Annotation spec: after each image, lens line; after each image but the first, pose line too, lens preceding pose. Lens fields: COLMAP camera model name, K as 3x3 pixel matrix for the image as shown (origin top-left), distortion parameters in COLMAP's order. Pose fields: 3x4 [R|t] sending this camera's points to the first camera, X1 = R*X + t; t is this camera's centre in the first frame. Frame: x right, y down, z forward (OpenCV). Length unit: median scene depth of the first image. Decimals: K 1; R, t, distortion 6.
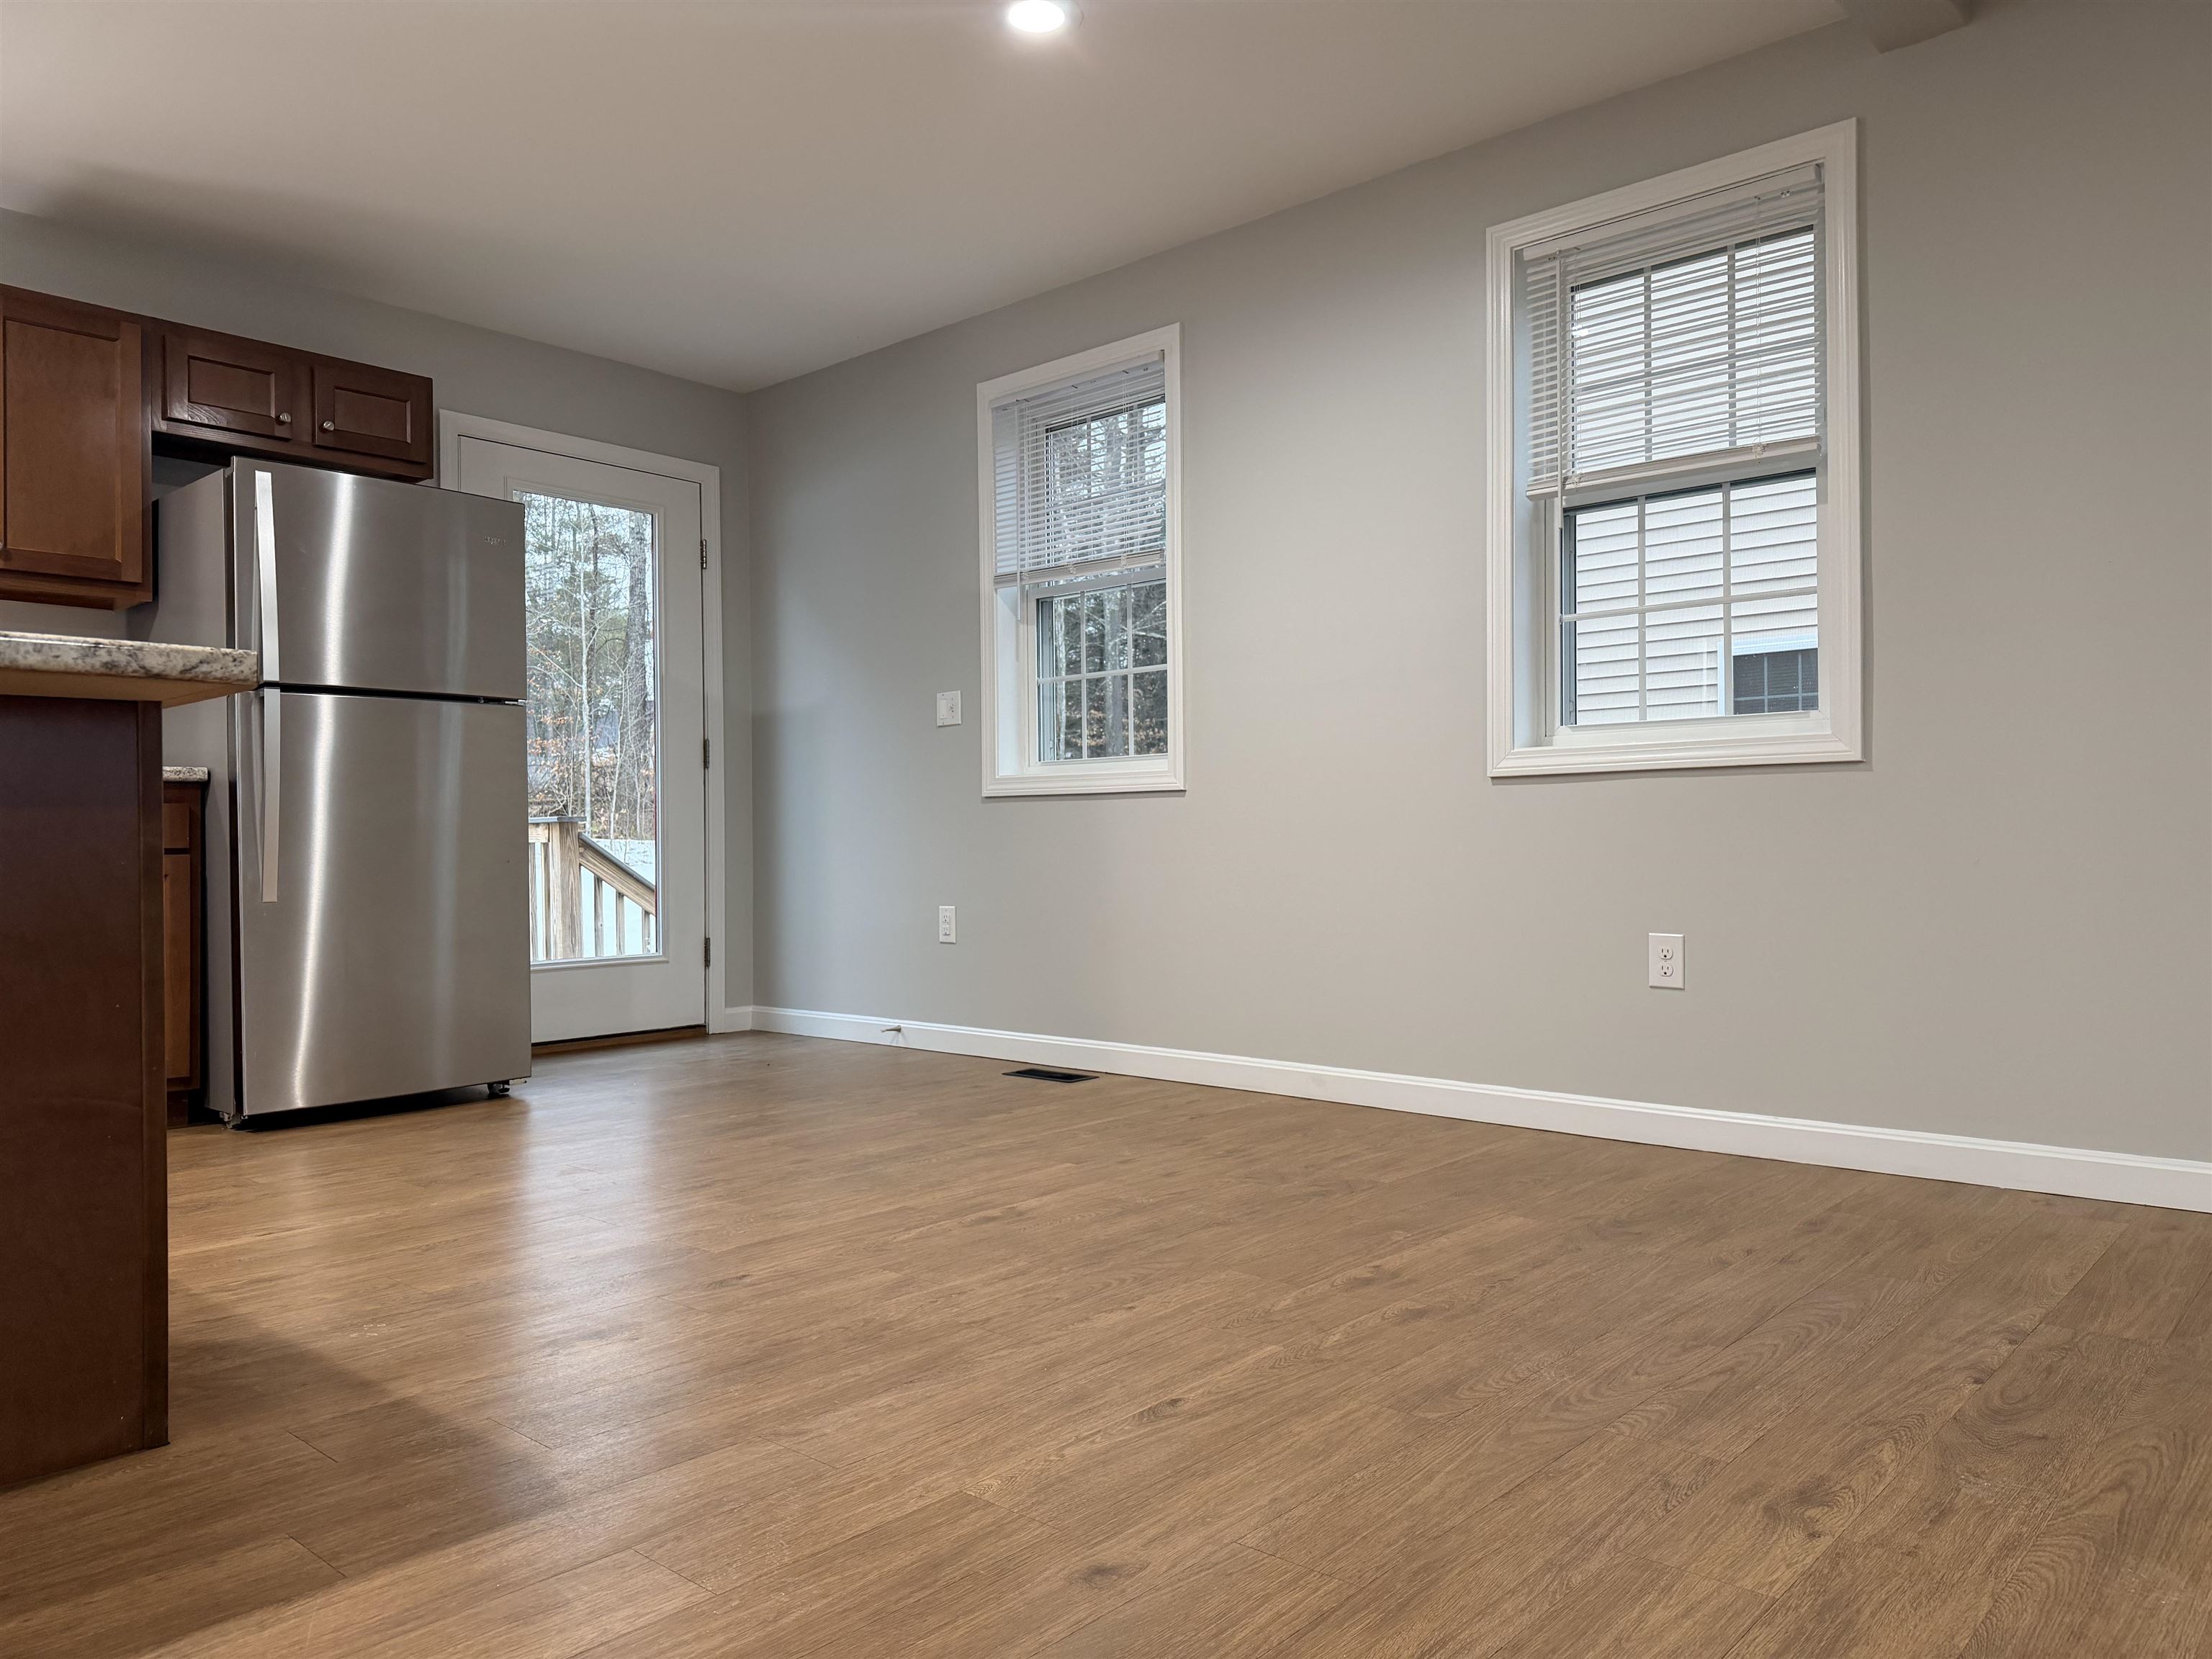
lens RADIAL K [[1515.5, 0, 1106.0], [0, 1515.5, 829.5], [0, 0, 1]] dist [0.046667, -0.055527]
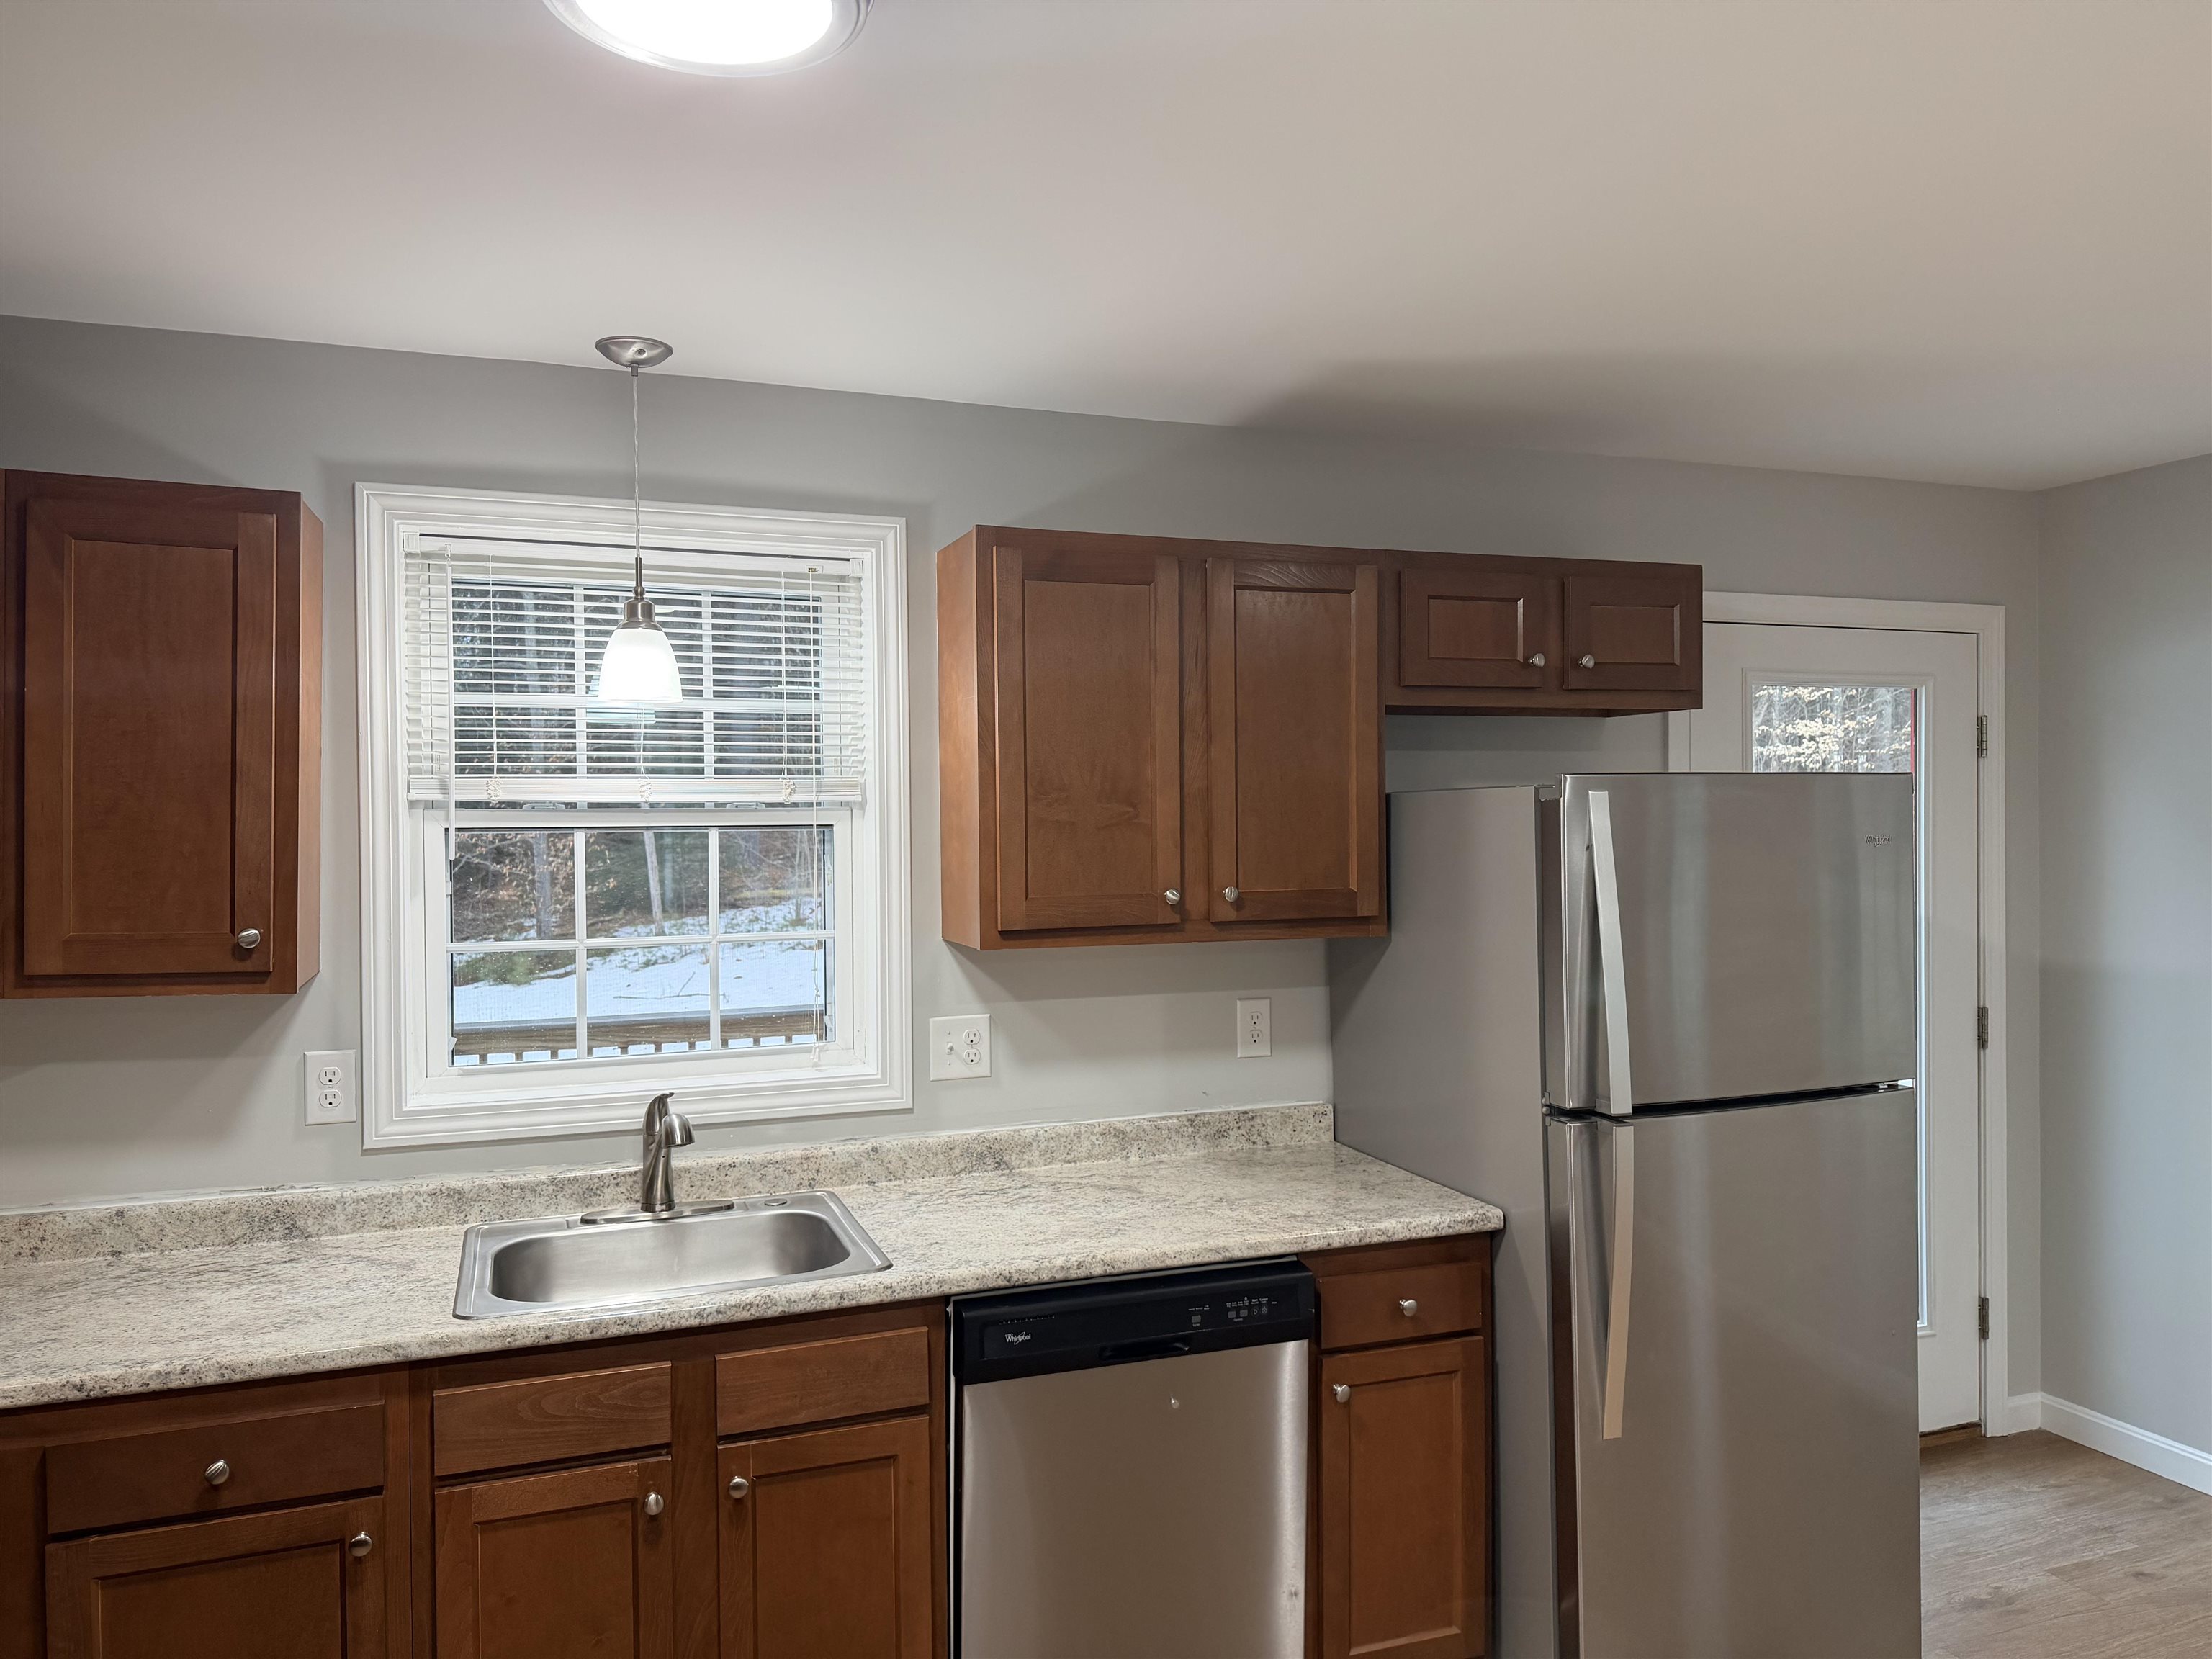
lens RADIAL K [[1515.5, 0, 1106.0], [0, 1515.5, 829.5], [0, 0, 1]] dist [0.046667, -0.055527]
pose [[0.883861, 0.004680, -0.467726, -0.314120], [0.007123, 0.999699, 0.023463, -0.171168], [0.467695, -0.024070, 0.883562, 0.229666]]
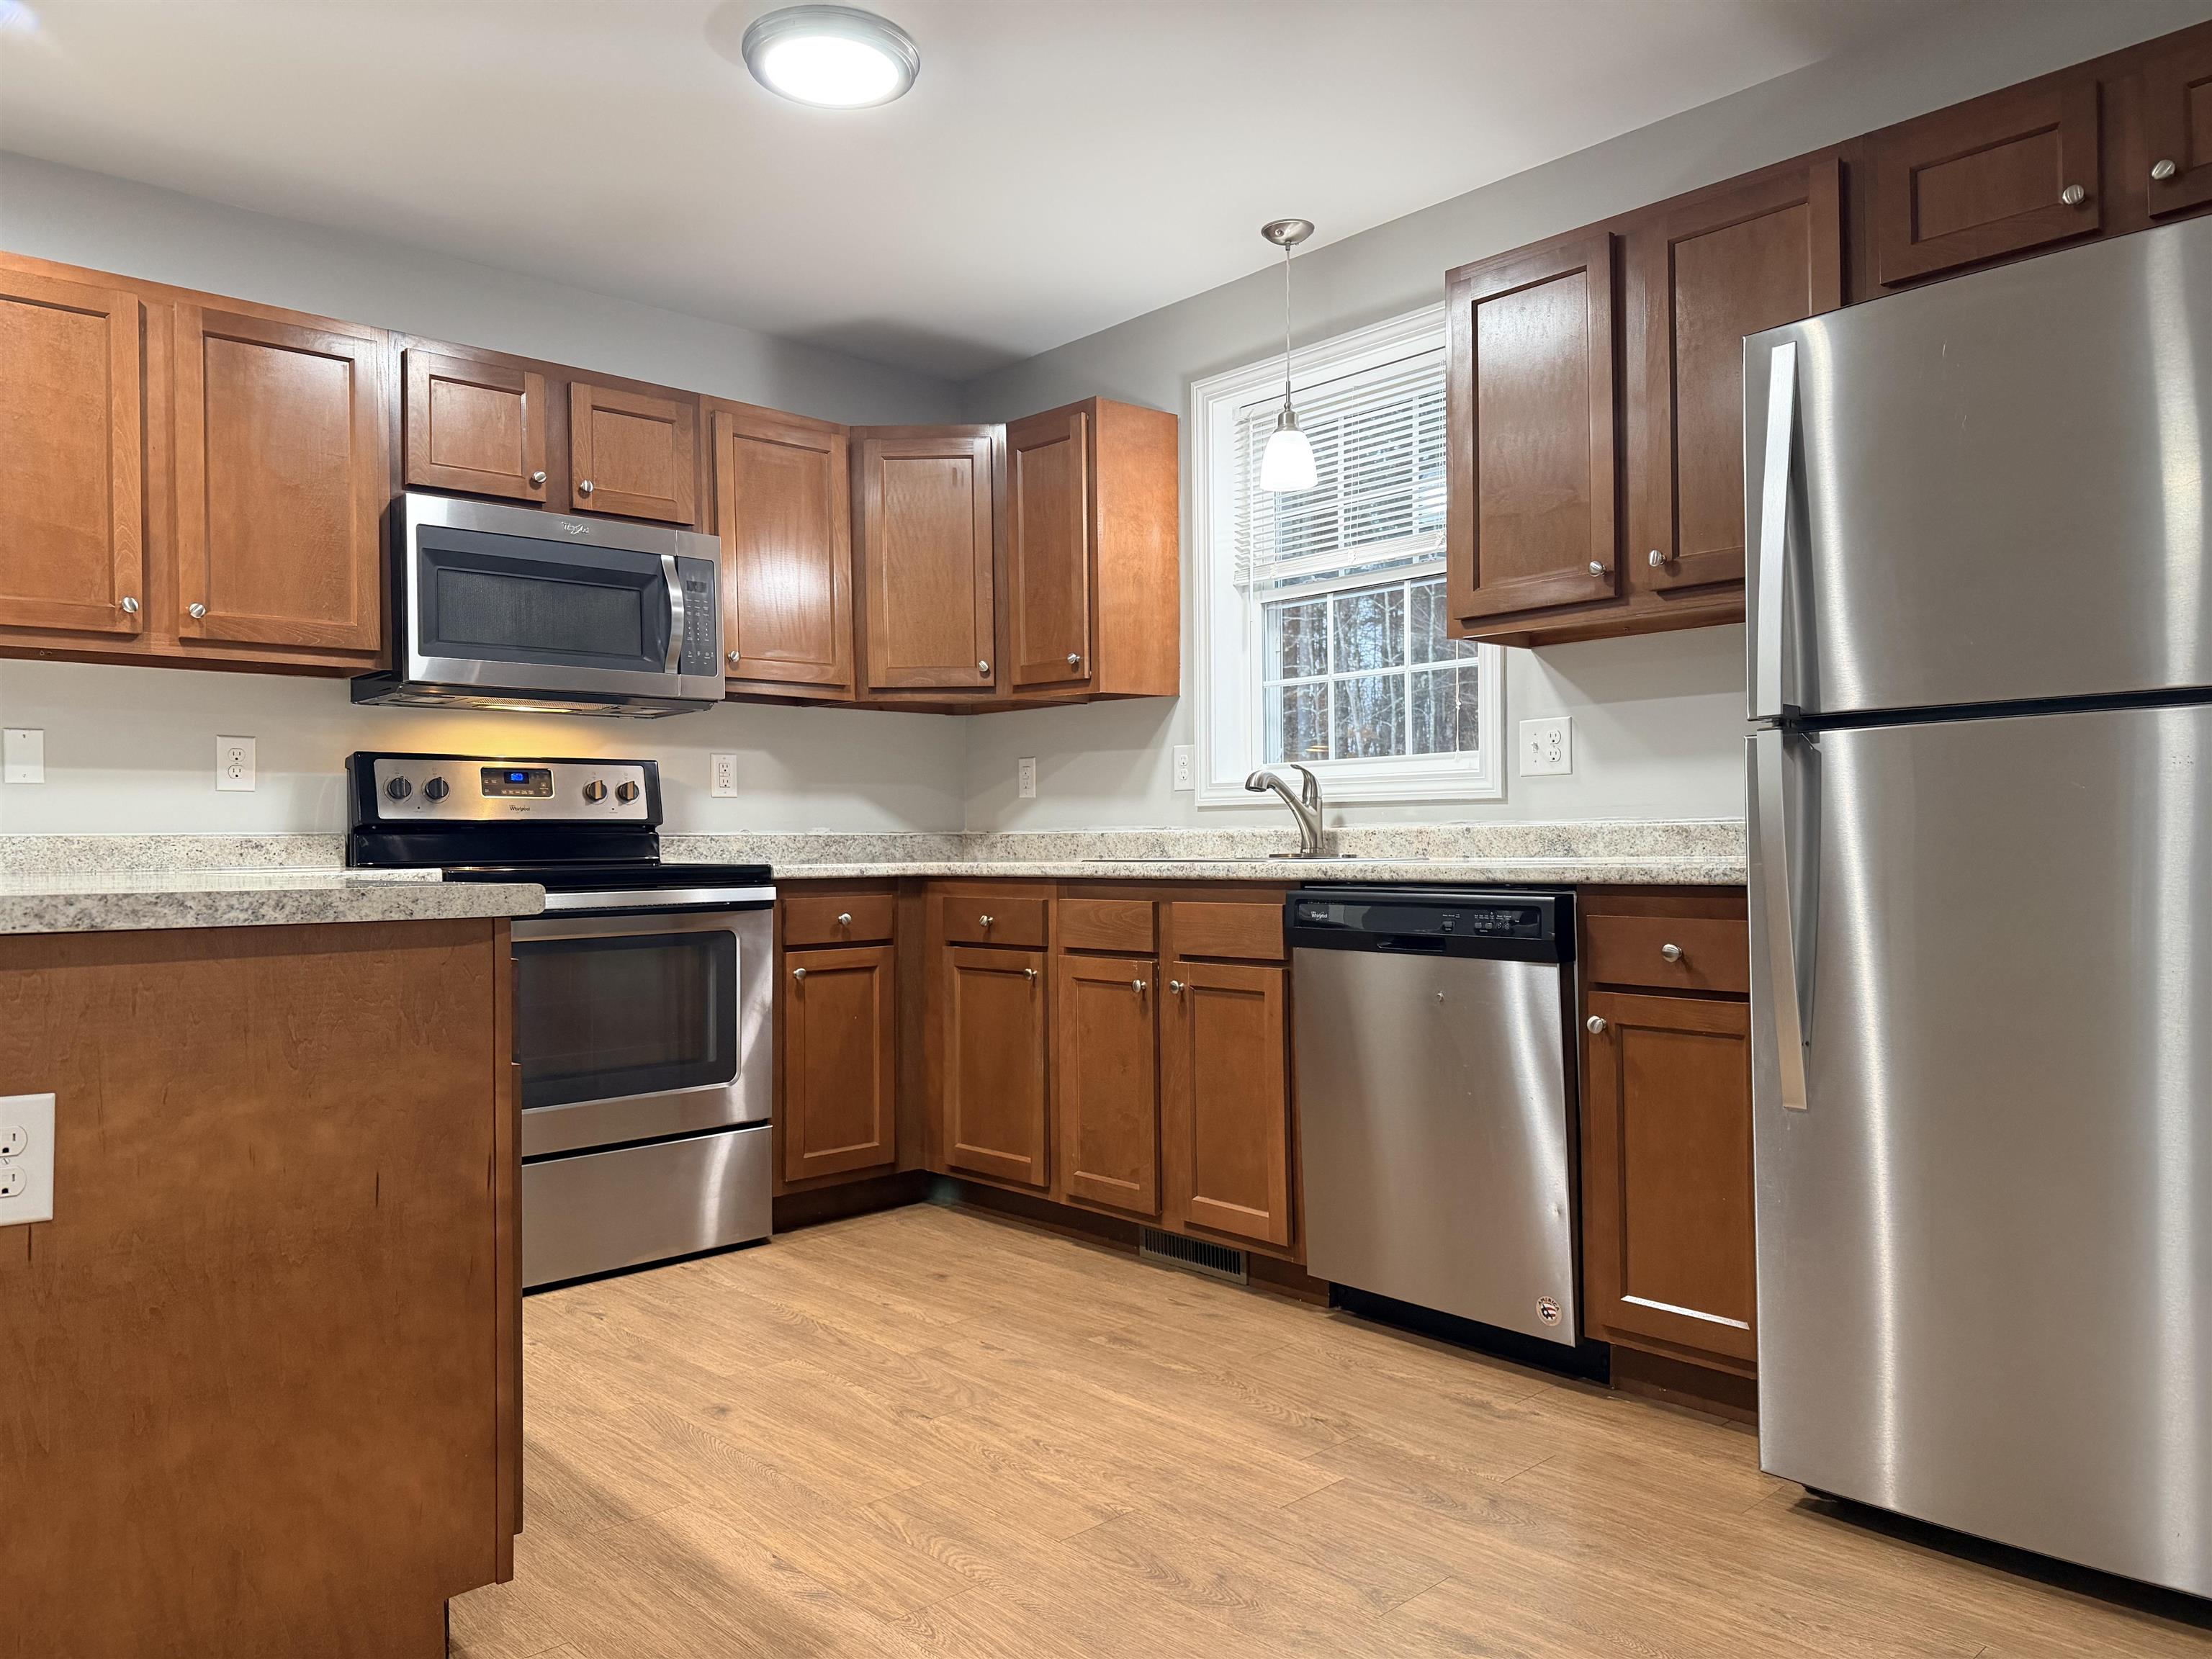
lens RADIAL K [[1515.5, 0, 1106.0], [0, 1515.5, 829.5], [0, 0, 1]] dist [0.046667, -0.055527]
pose [[-0.087877, 0.002439, -0.996128, 0.034924], [0.023306, 0.999728, 0.000392, -0.041137], [0.995859, -0.023181, -0.087910, 0.591983]]
